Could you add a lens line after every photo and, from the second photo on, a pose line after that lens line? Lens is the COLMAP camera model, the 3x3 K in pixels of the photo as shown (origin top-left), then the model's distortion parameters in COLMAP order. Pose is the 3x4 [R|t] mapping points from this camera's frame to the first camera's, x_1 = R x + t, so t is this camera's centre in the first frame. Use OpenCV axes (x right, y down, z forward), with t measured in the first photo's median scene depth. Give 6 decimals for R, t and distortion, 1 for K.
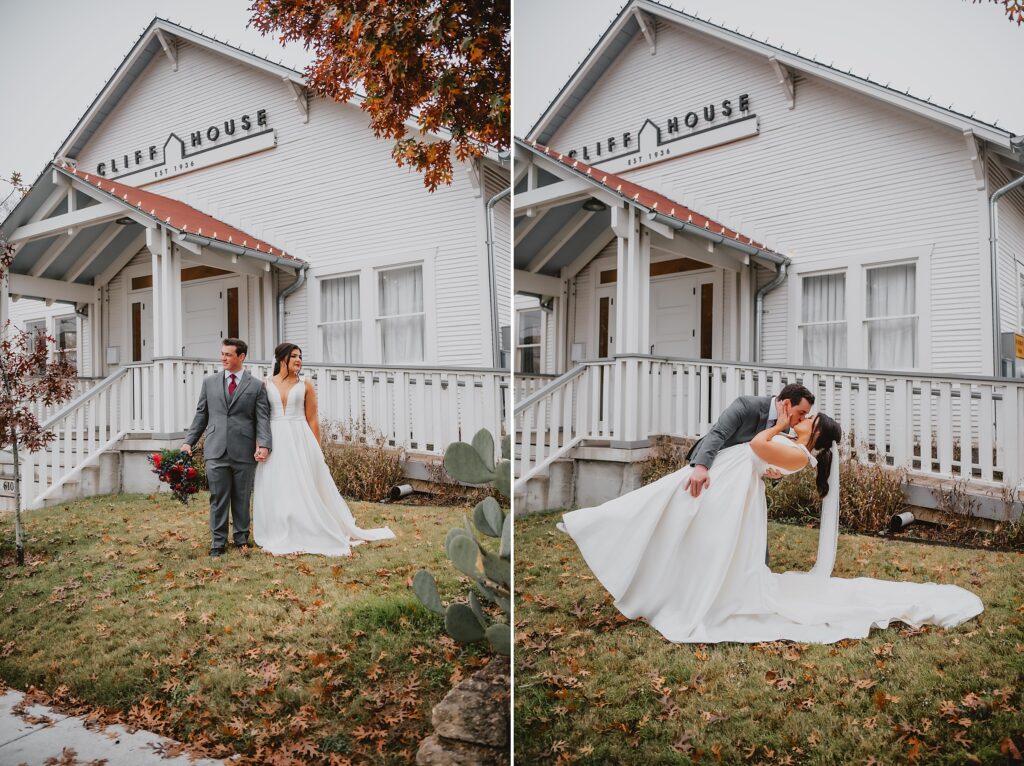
lens RADIAL K [[799.6, 0, 512.0], [0, 799.6, 383.0], [0, 0, 1]] dist [-0.010904, -0.000625]
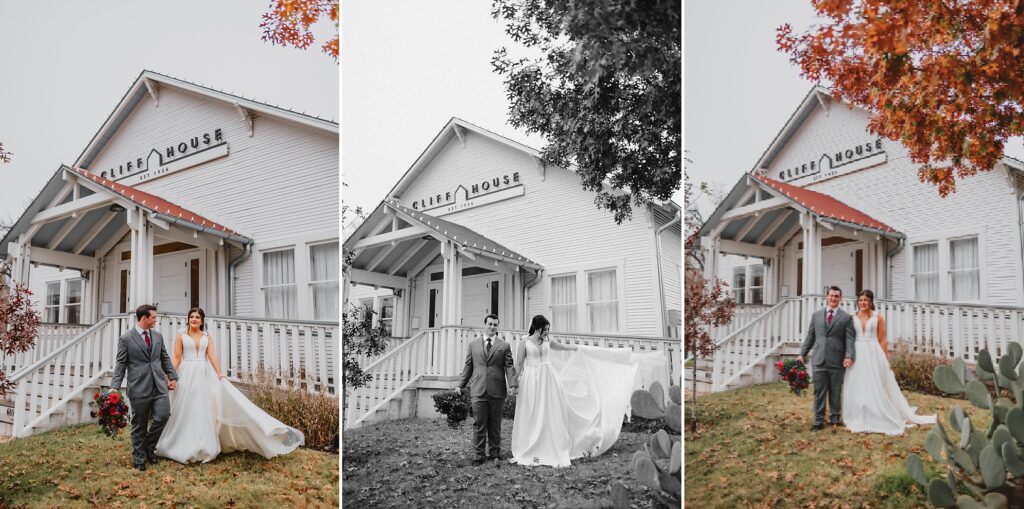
lens RADIAL K [[526.1, 0, 512.0], [0, 526.1, 254.5], [0, 0, 1]] dist [0.036451, -0.000629]
pose [[0.999728, 0.023298, 0.000450, -0.318815], [-0.022716, 0.978698, -0.204047, 0.037704], [-0.005194, 0.203981, 0.978961, -0.010264]]
